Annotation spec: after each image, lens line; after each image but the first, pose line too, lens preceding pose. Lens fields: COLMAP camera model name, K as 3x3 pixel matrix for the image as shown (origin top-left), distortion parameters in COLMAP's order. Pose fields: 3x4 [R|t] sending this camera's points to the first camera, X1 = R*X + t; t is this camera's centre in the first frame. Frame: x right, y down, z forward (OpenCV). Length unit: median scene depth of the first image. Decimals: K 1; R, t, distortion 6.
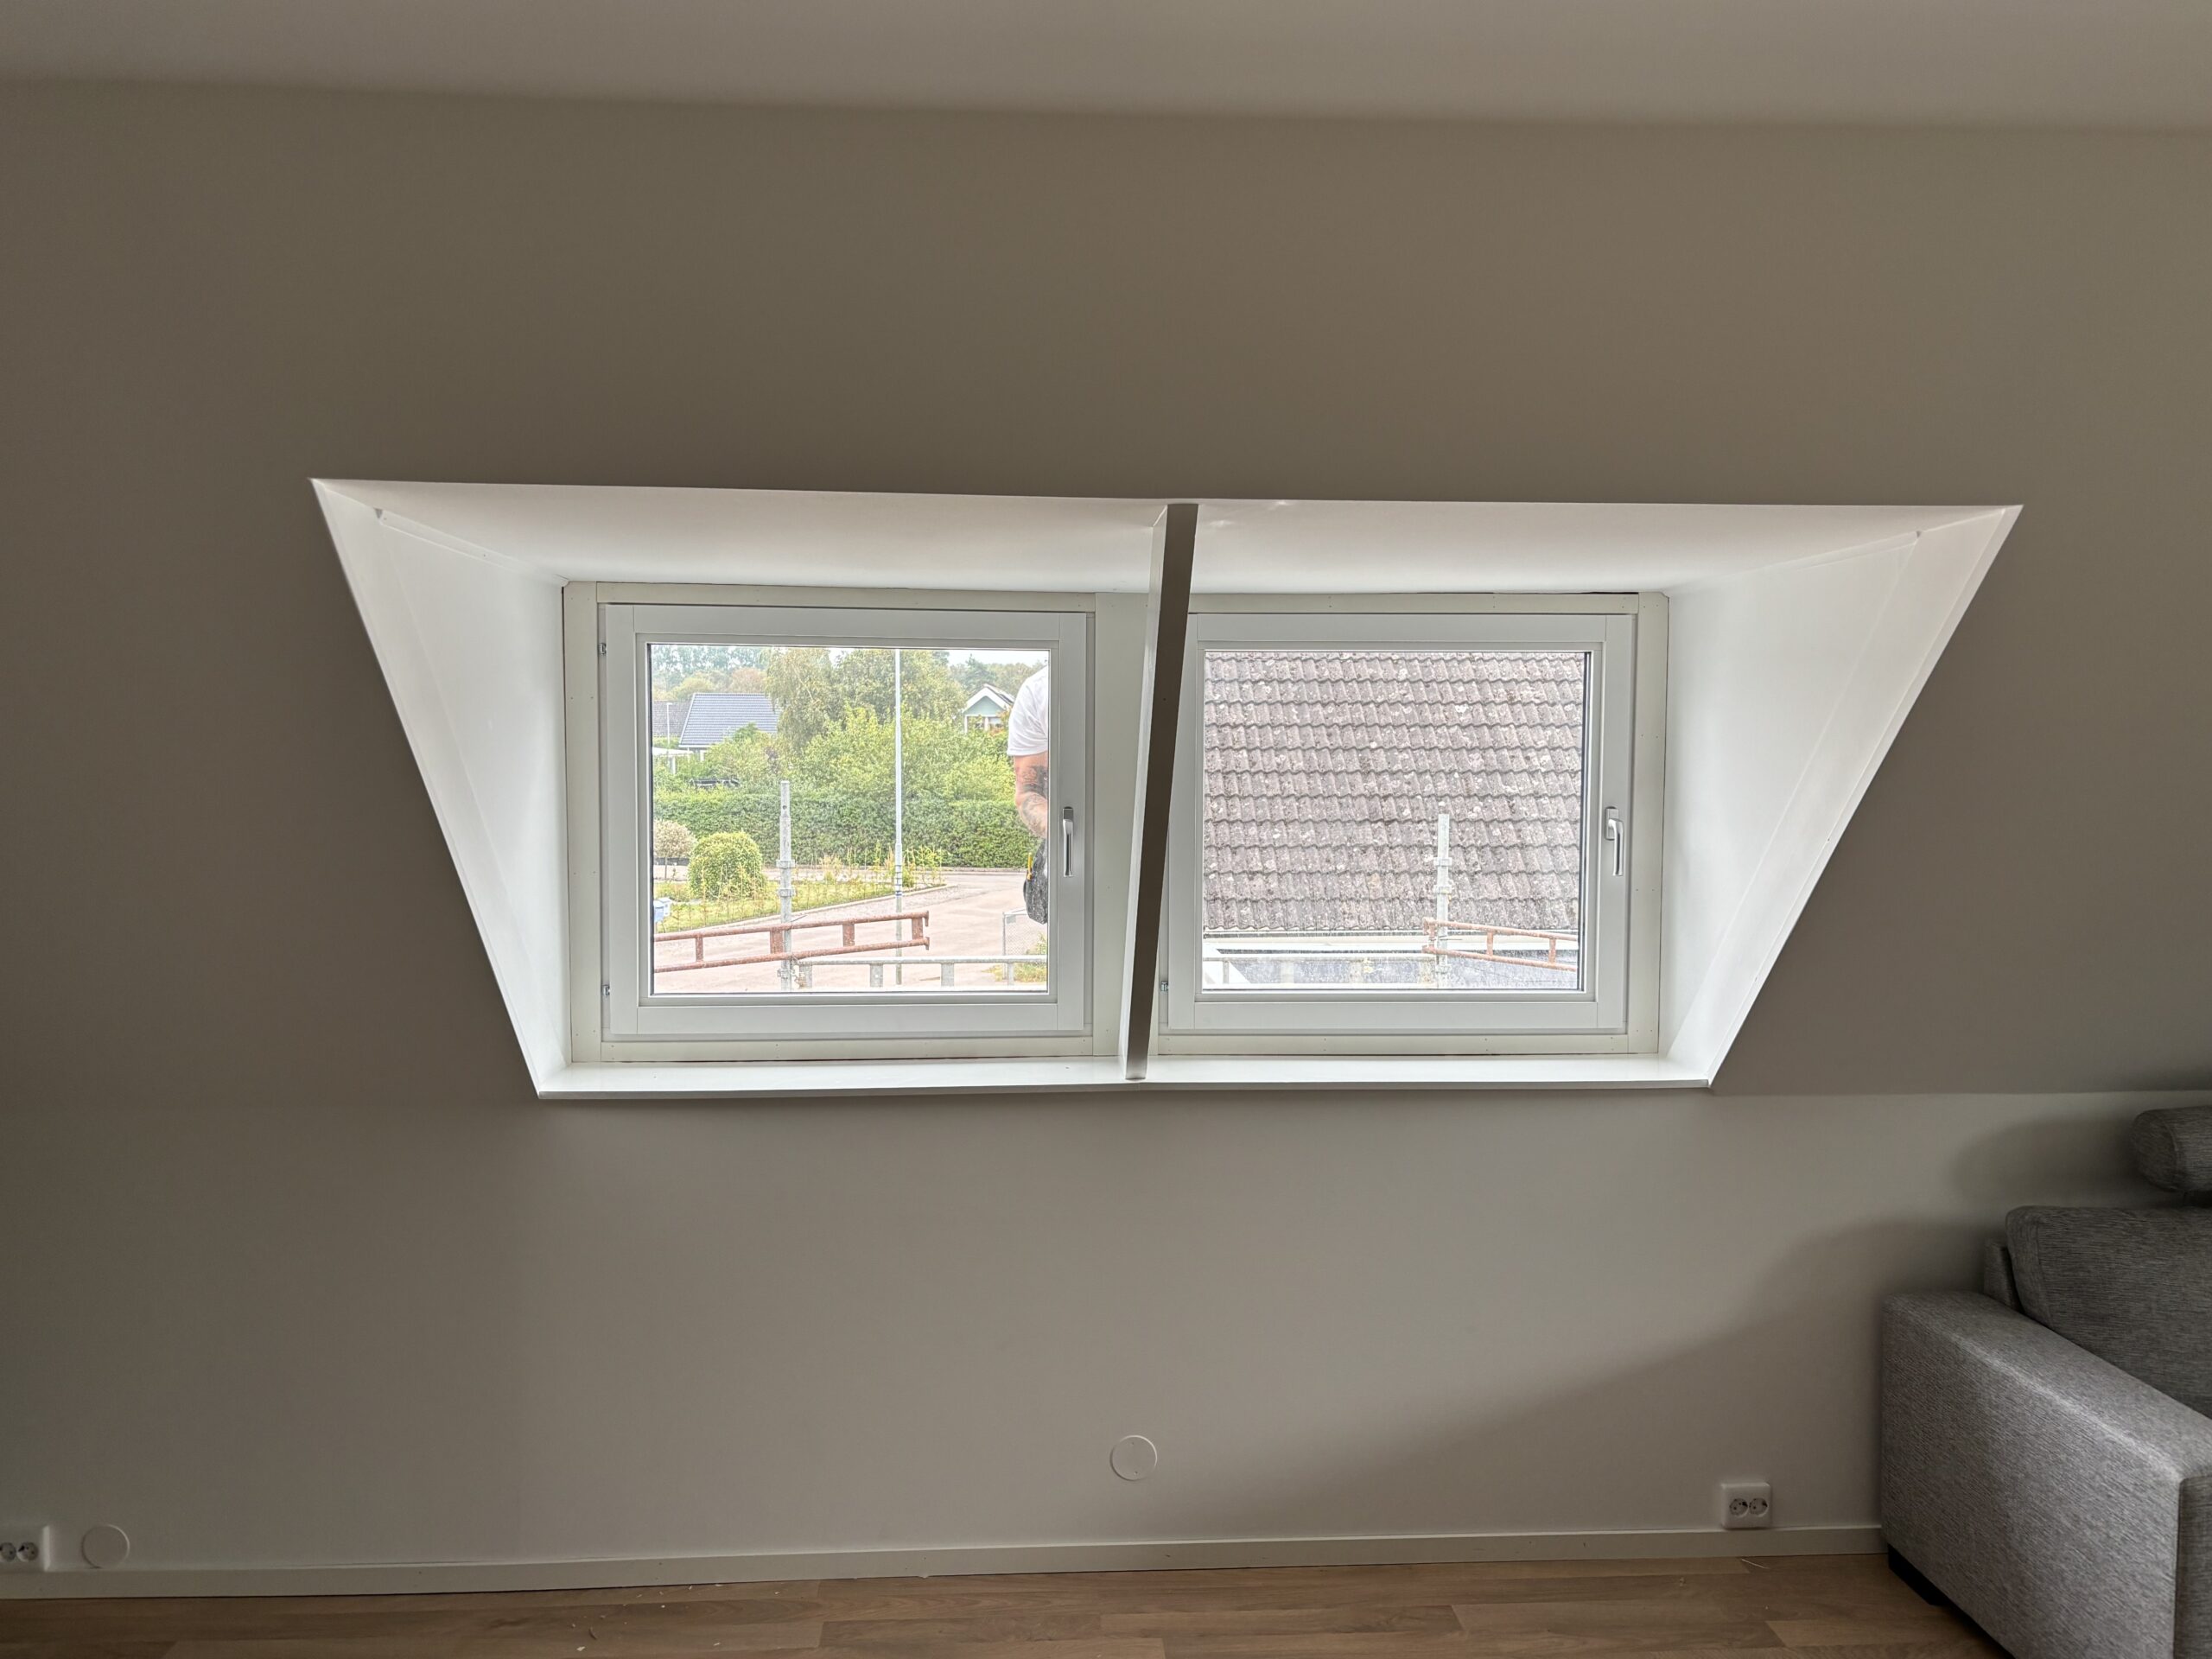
lens RADIAL K [[1721.3, 0, 1116.5], [0, 1721.3, 831.3], [0, 0, 1]] dist [0.000959, -0.019910]
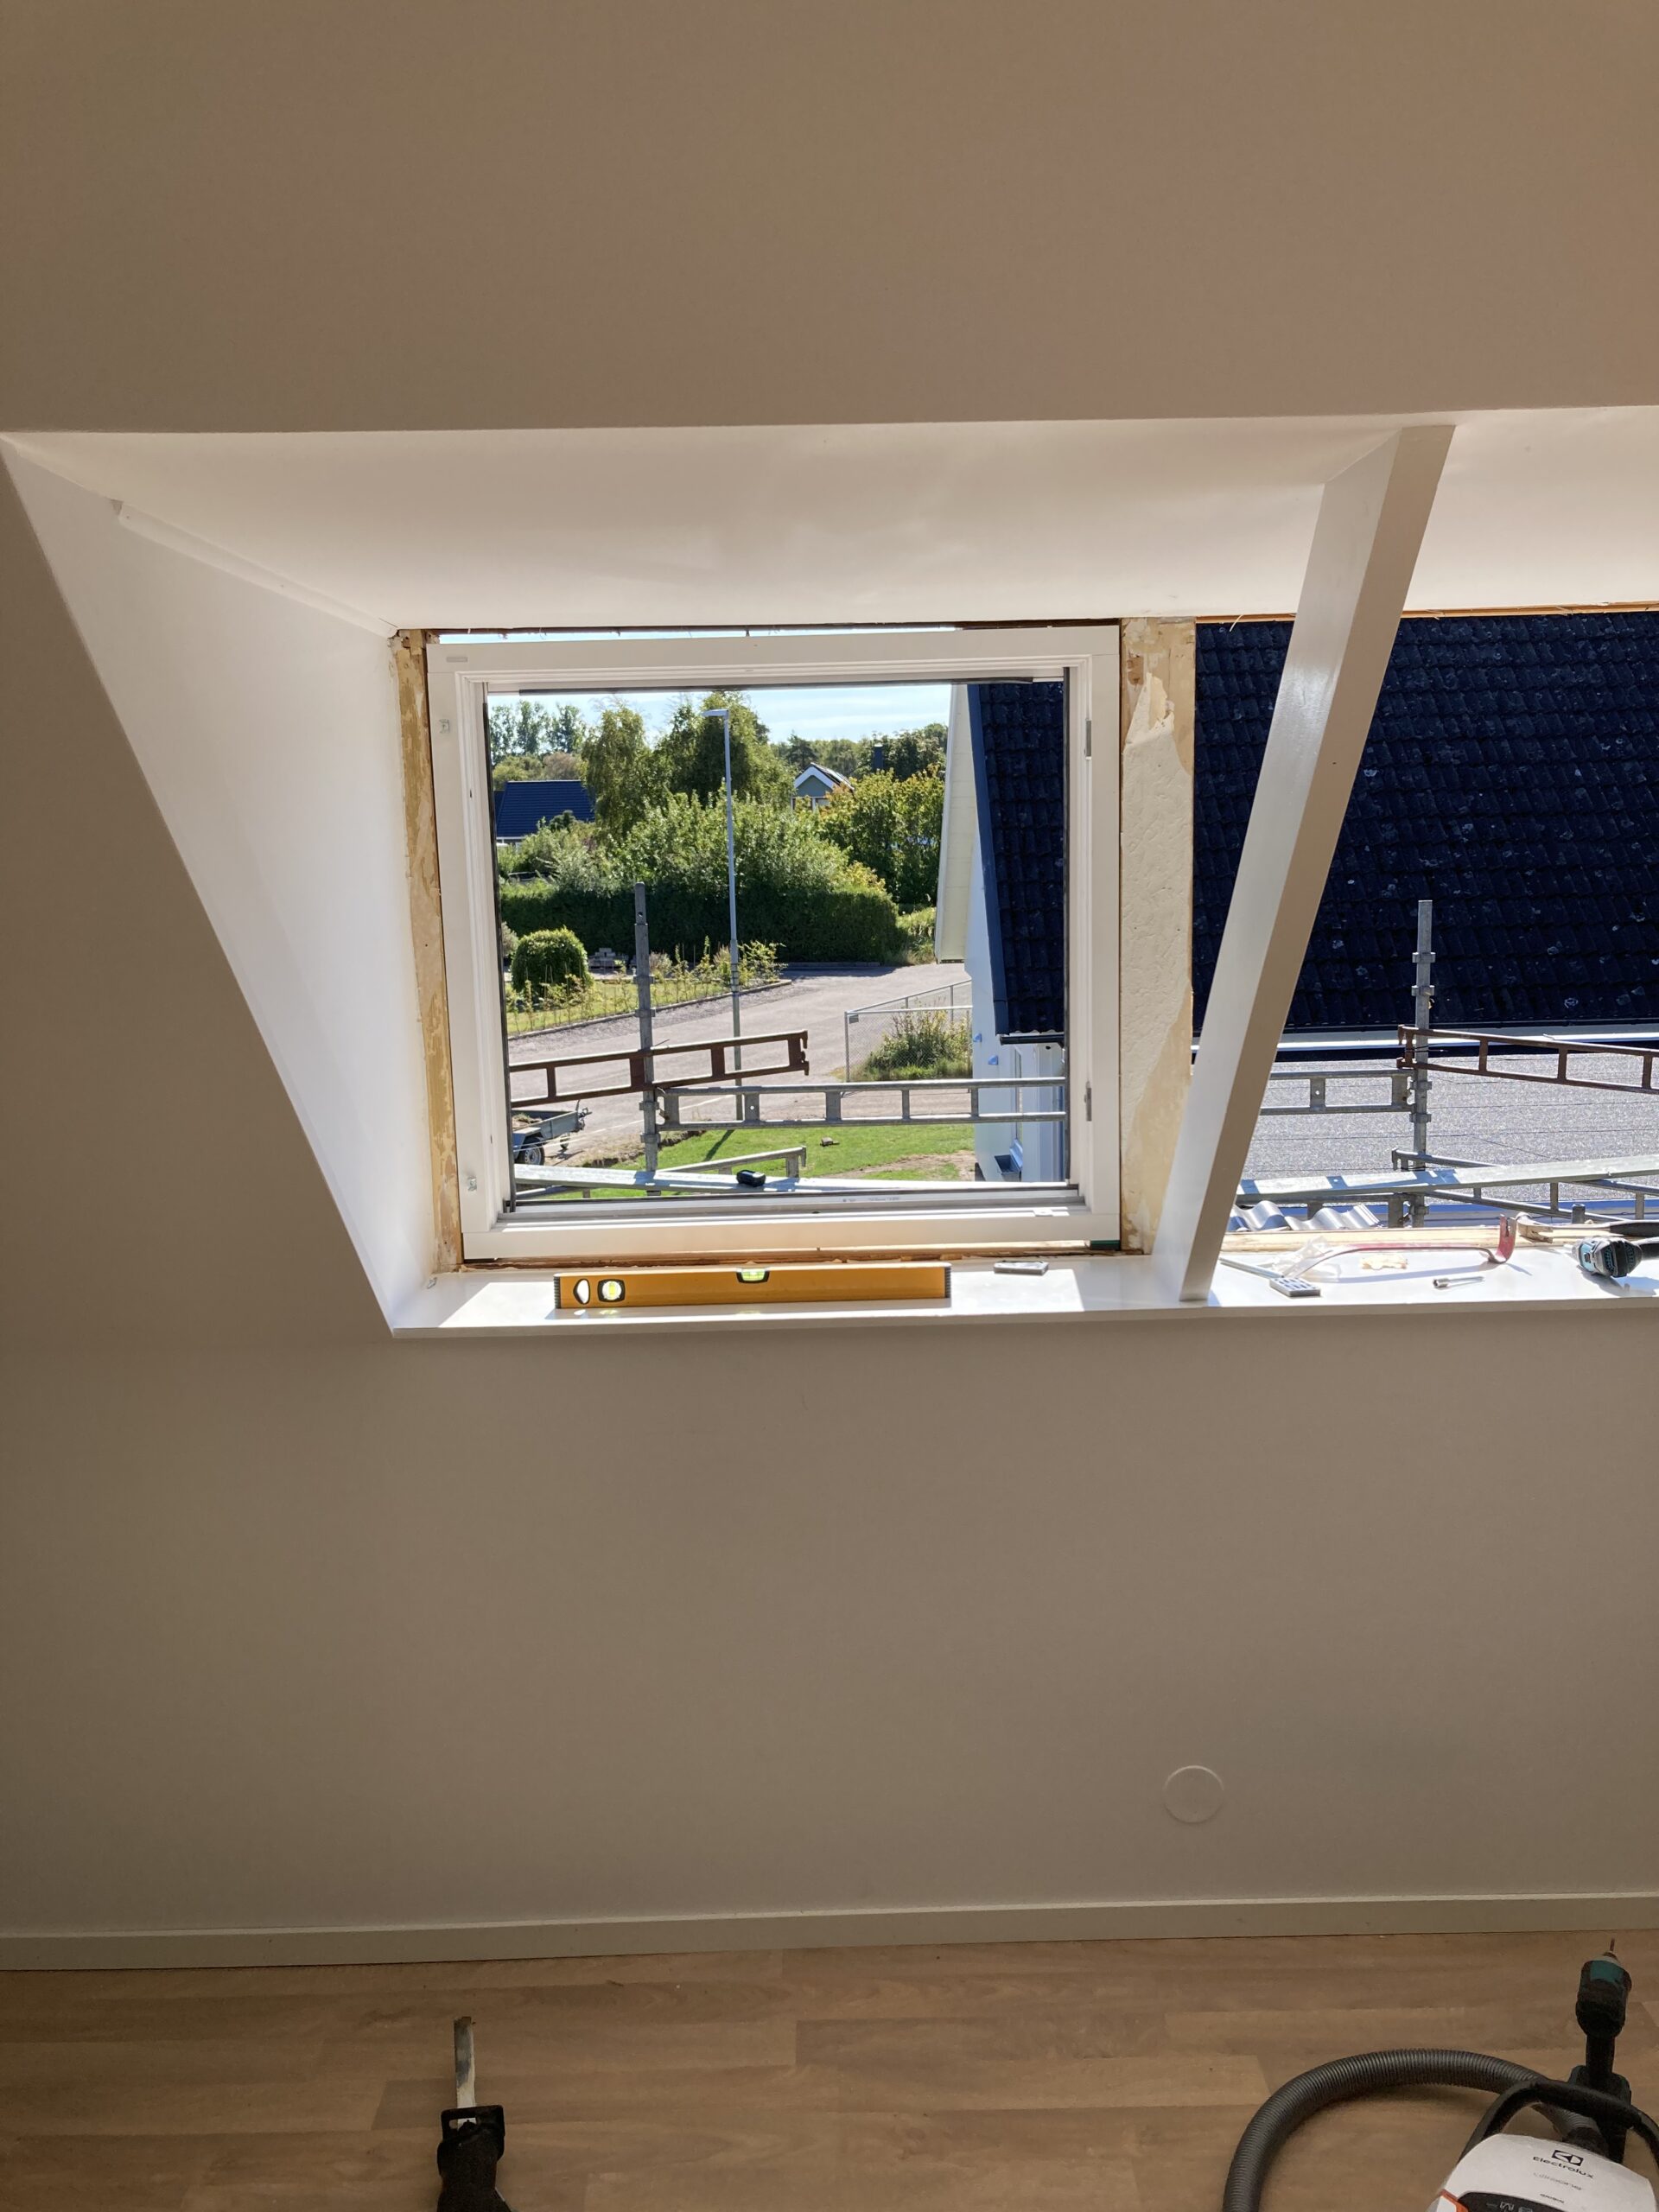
lens RADIAL K [[1798.1, 0, 829.2], [0, 1798.1, 1118.9], [0, 0, 1]] dist [0.033378, -0.035136]
pose [[0.997502, -0.016591, -0.068662, -0.037596], [0.024100, 0.993637, 0.110022, -0.008036], [0.066400, -0.111402, 0.991555, 0.102229]]
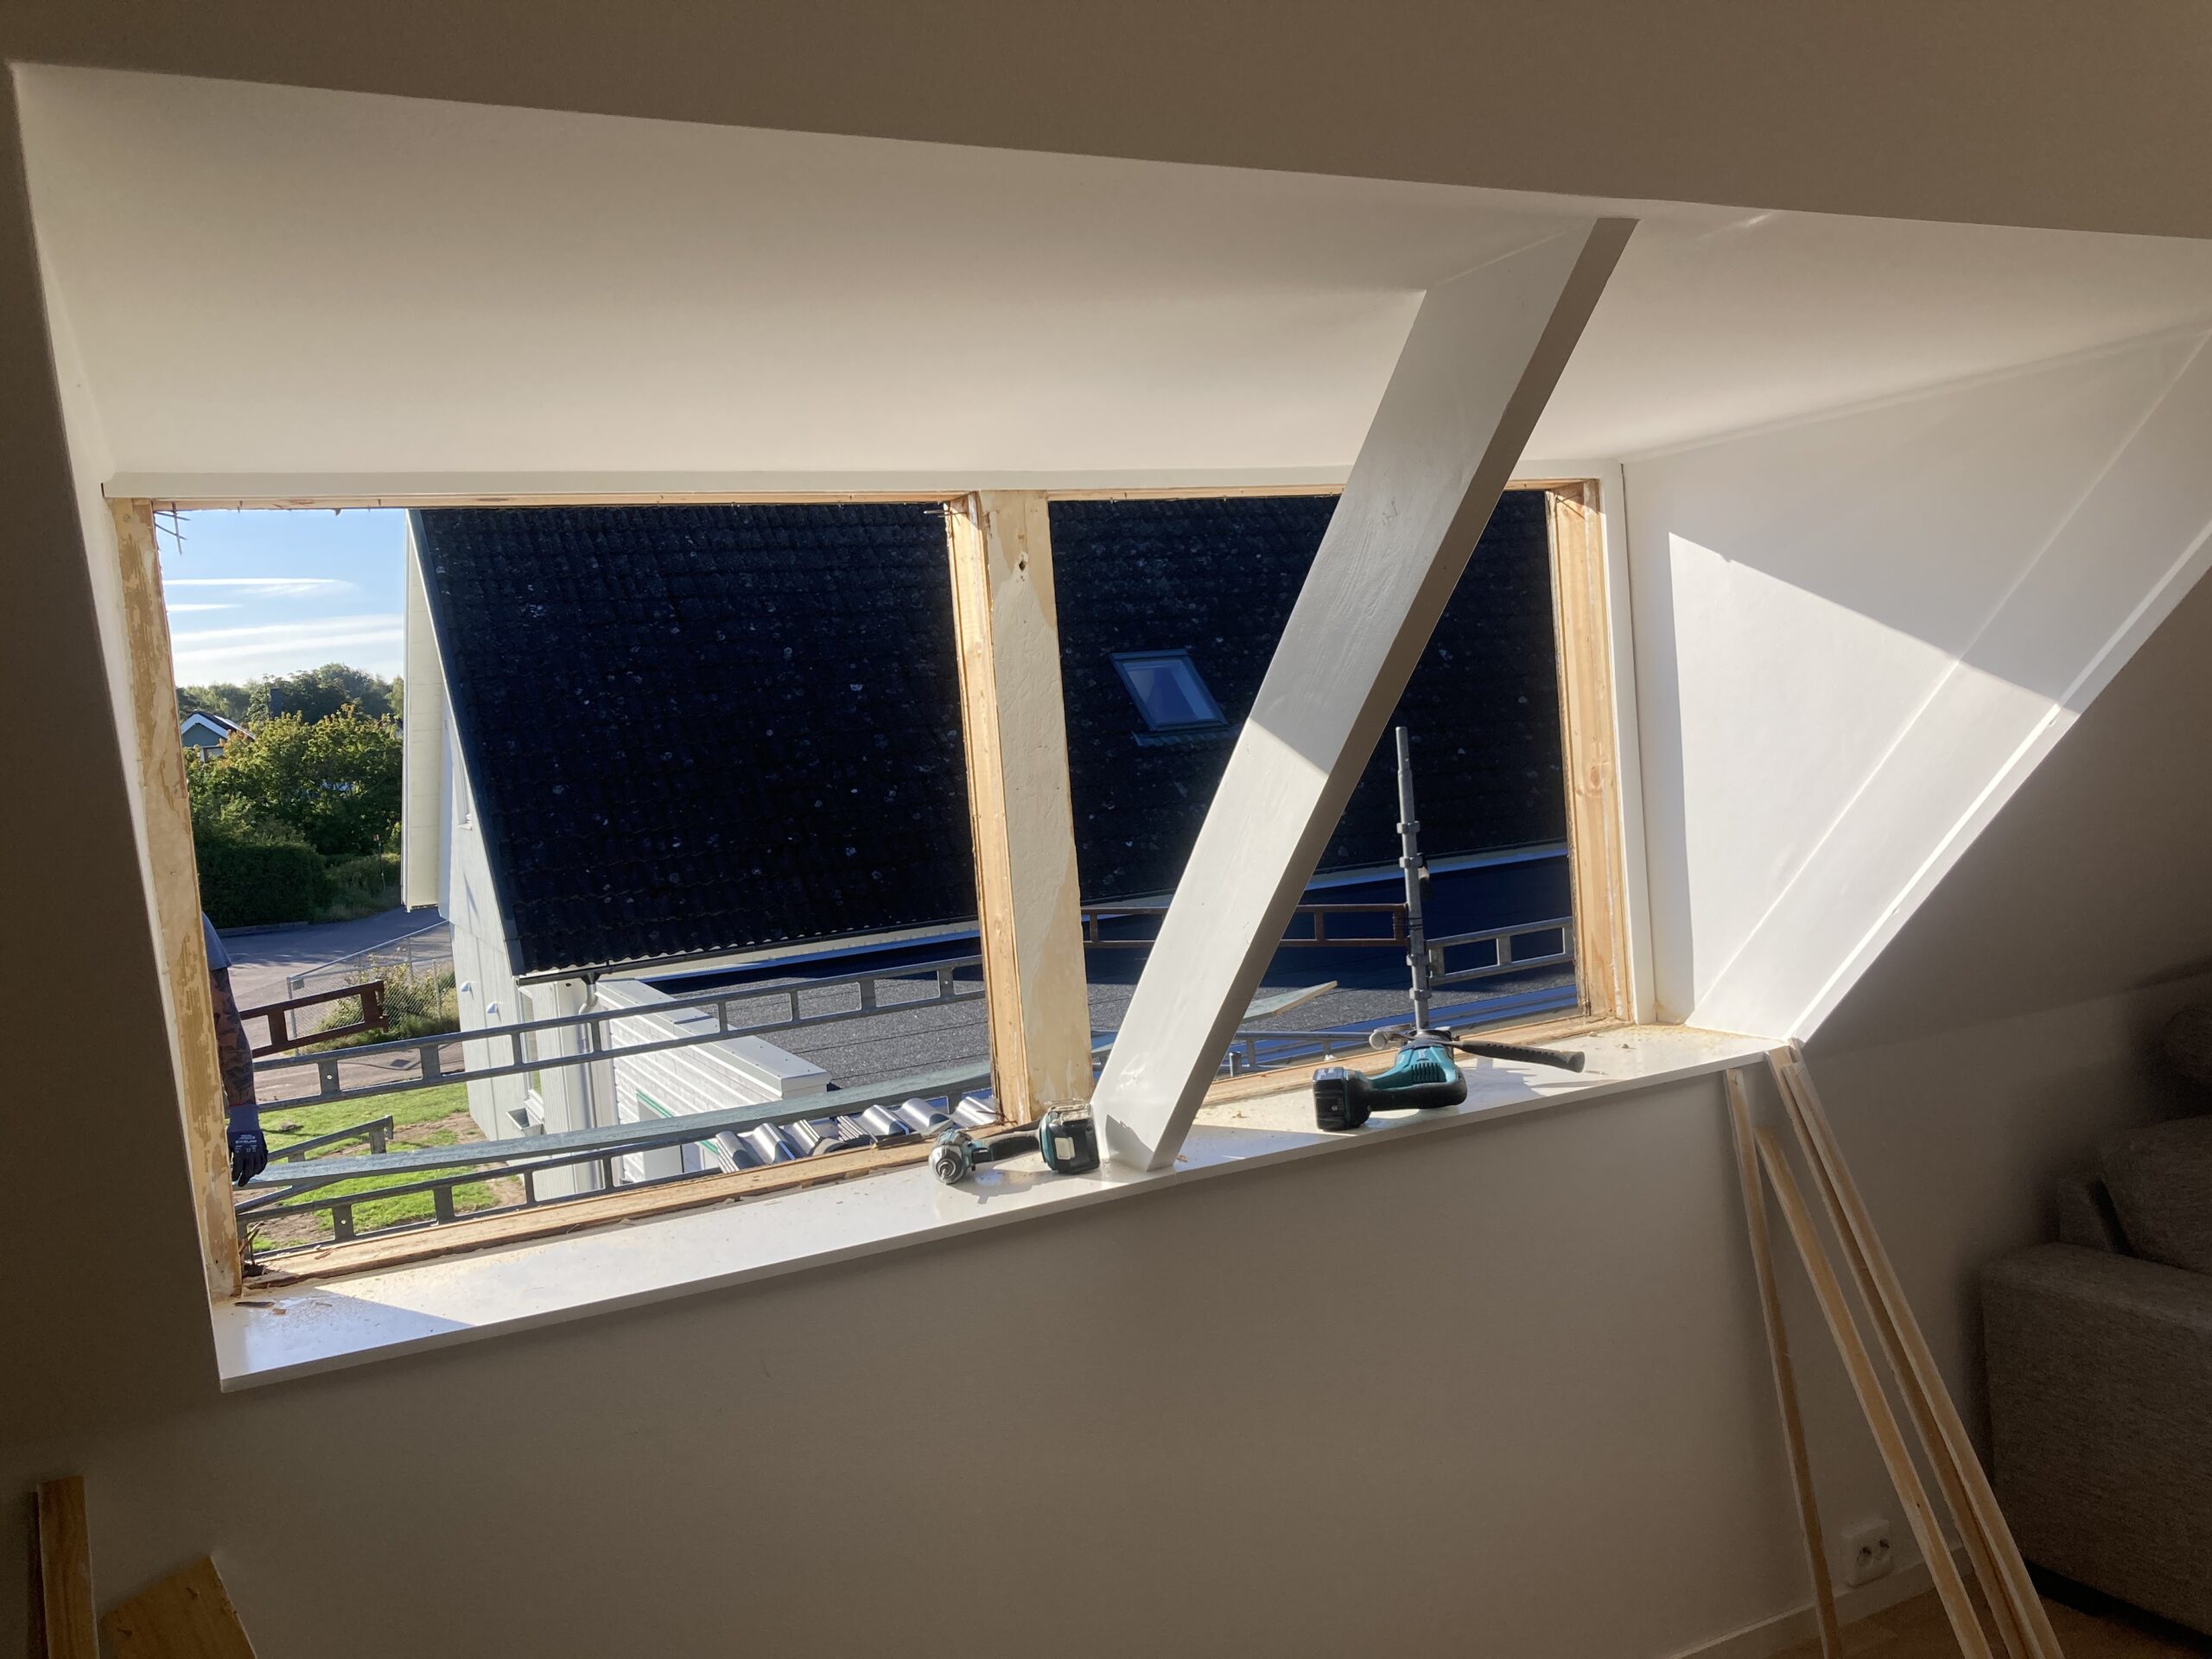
lens RADIAL K [[1798.1, 0, 1117.8], [0, 1798.1, 875.2], [0, 0, 1]] dist [0.033378, -0.035136]
pose [[0.918577, -0.110338, 0.379529, -0.109240], [0.100543, 0.993887, 0.045601, -0.002991], [-0.382240, -0.003729, 0.924055, 0.140637]]
